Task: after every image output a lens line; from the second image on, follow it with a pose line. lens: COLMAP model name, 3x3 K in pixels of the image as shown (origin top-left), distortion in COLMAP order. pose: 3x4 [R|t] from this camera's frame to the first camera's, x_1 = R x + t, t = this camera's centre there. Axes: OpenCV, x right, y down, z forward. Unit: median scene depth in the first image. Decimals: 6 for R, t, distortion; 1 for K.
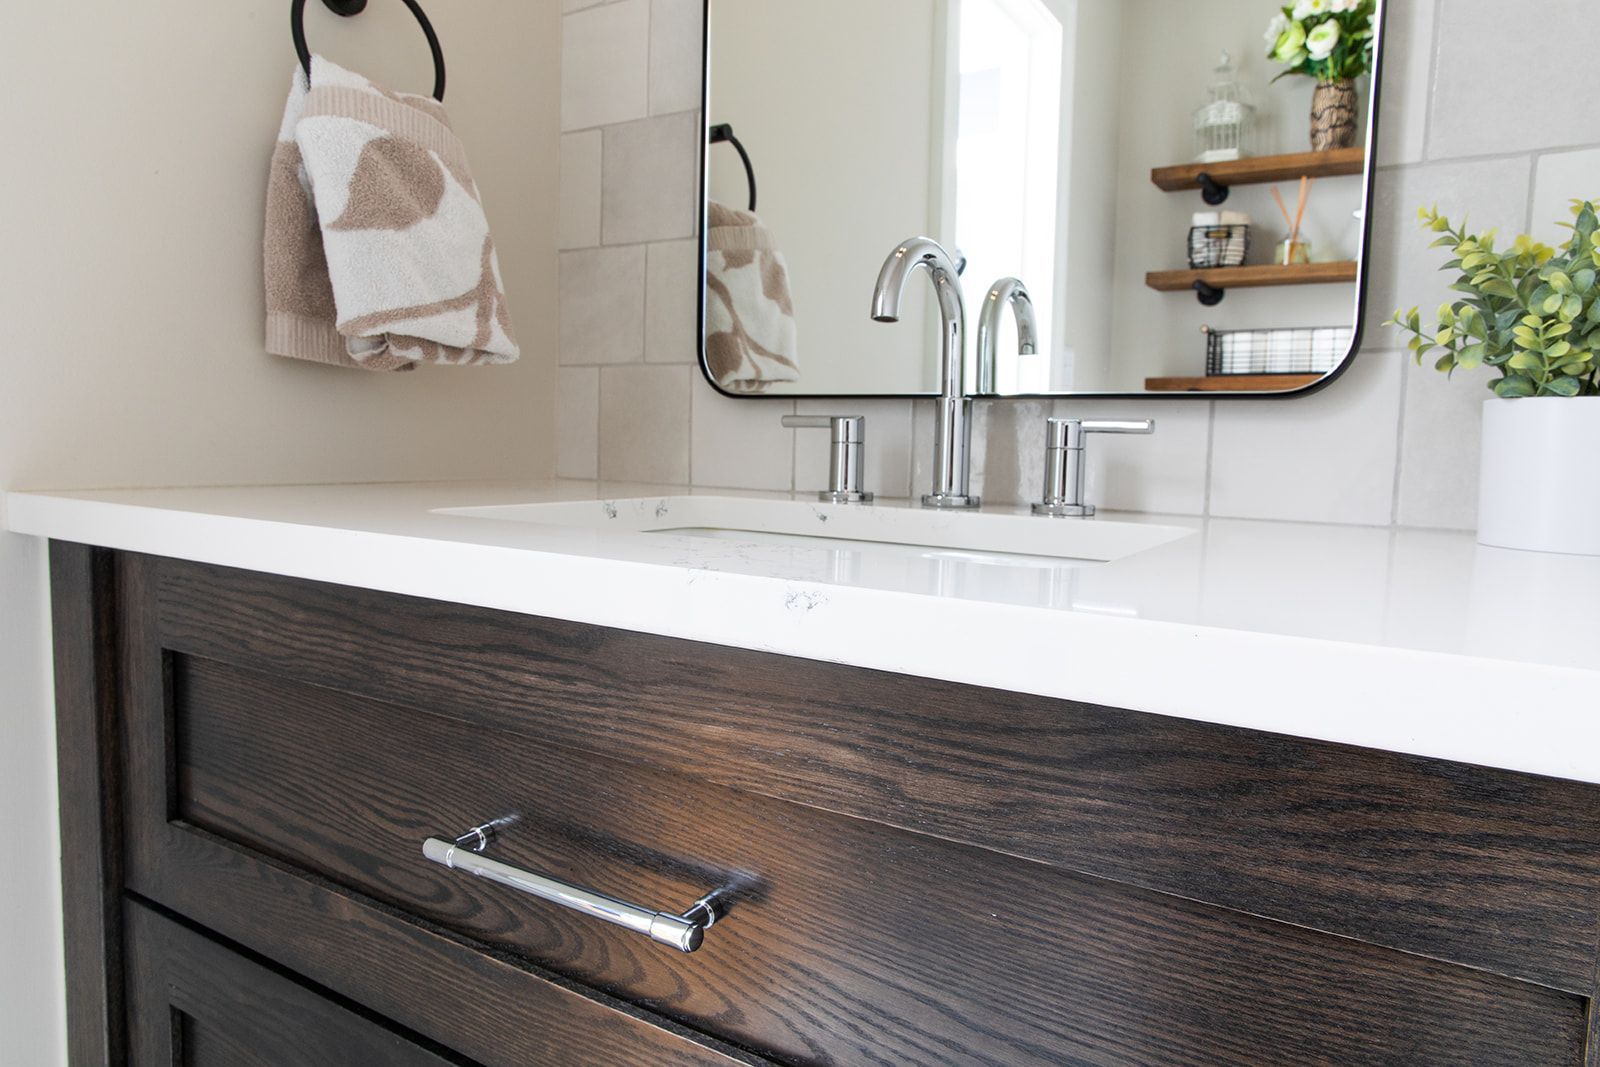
lens RADIAL K [[1003.6, 0, 817.9], [0, 1003.6, 541.5], [0, 0, 1]] dist [-0.006199, -0.003007]
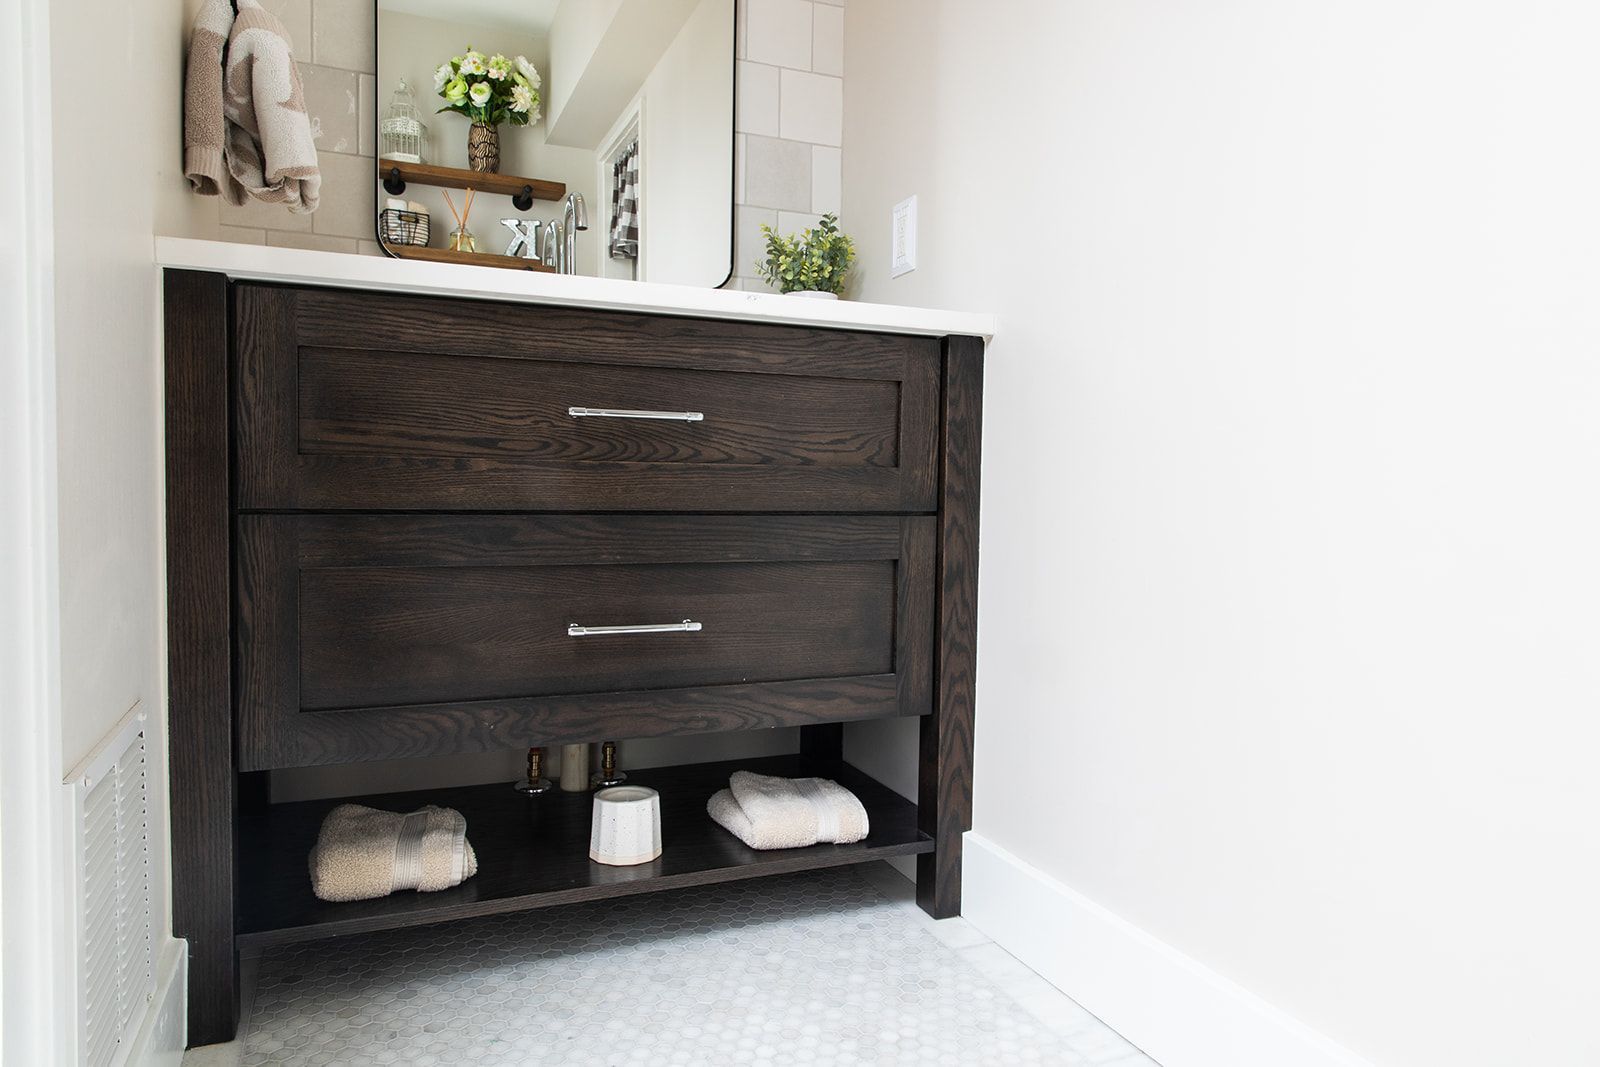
lens RADIAL K [[1003.6, 0, 803.9], [0, 1003.6, 536.2], [0, 0, 1]] dist [-0.006199, -0.003007]
pose [[0.585180, -0.067319, 0.808104, -1.656330], [0.077695, 0.996618, 0.026761, 0.478670], [-0.807173, 0.047126, 0.588431, -0.697364]]
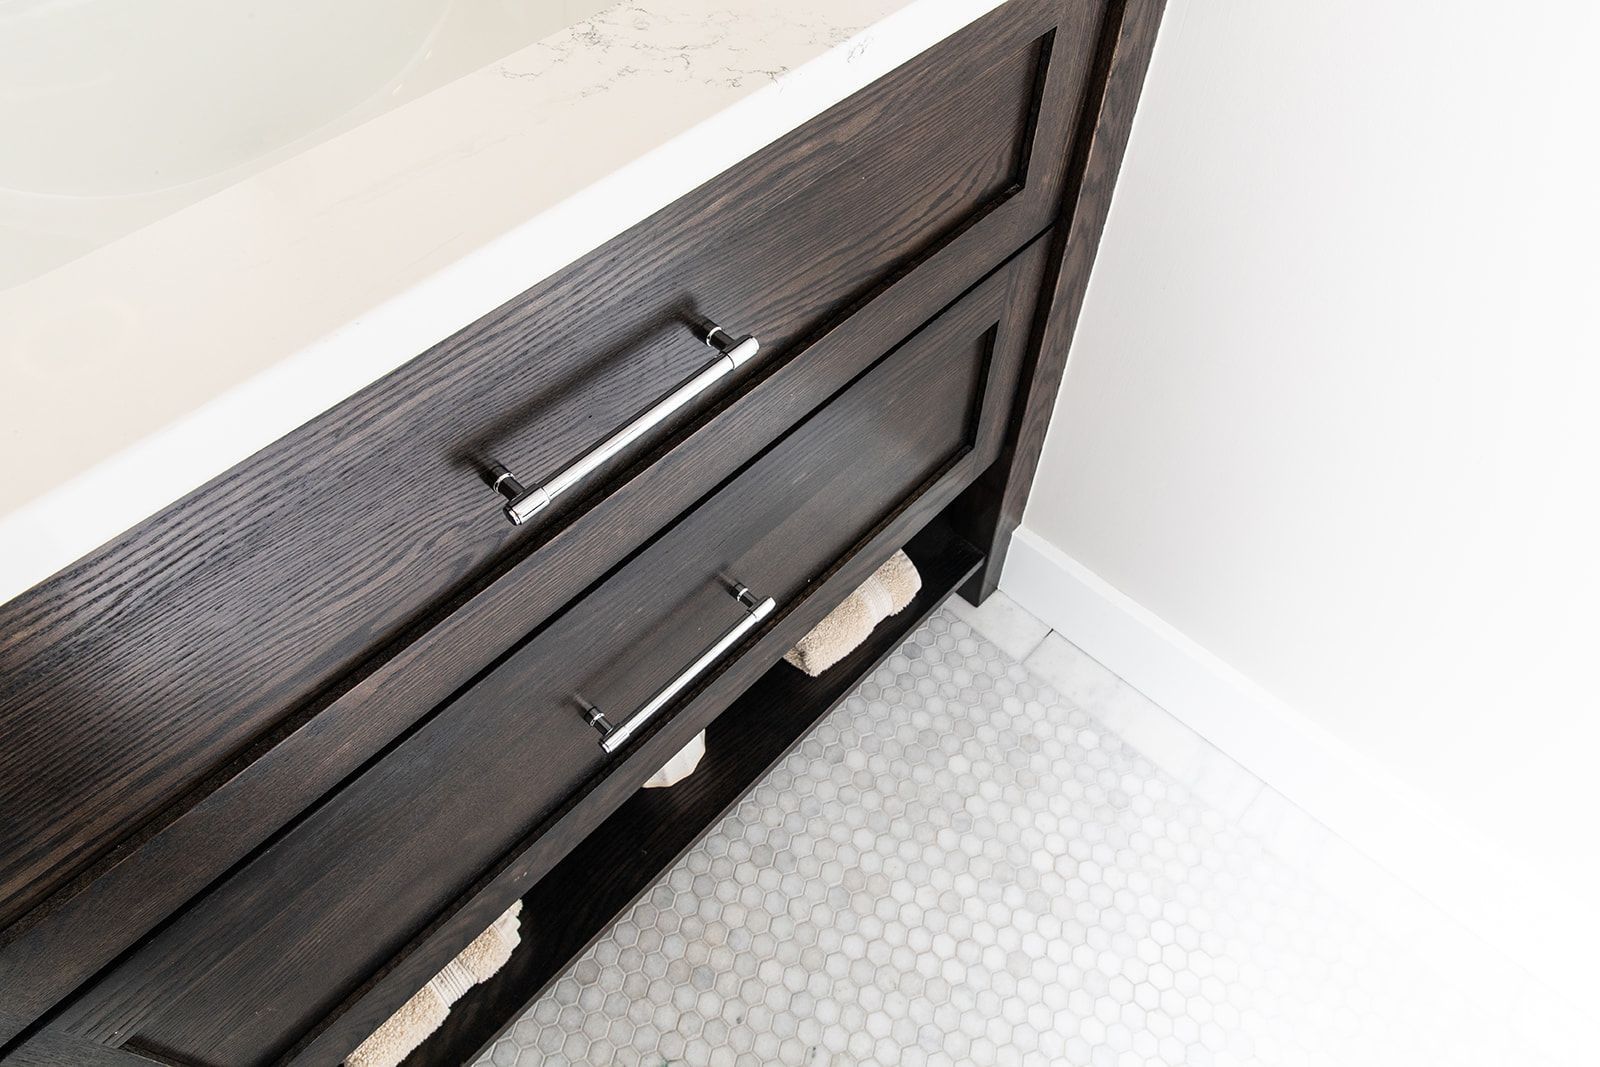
lens RADIAL K [[1003.6, 0, 802.0], [0, 1003.6, 520.6], [0, 0, 1]] dist [-0.006199, -0.003007]
pose [[0.214964, -0.802404, 0.556721, -0.714052], [0.103643, 0.585572, 0.803967, -0.364519], [-0.971107, -0.115124, 0.209040, 0.431441]]
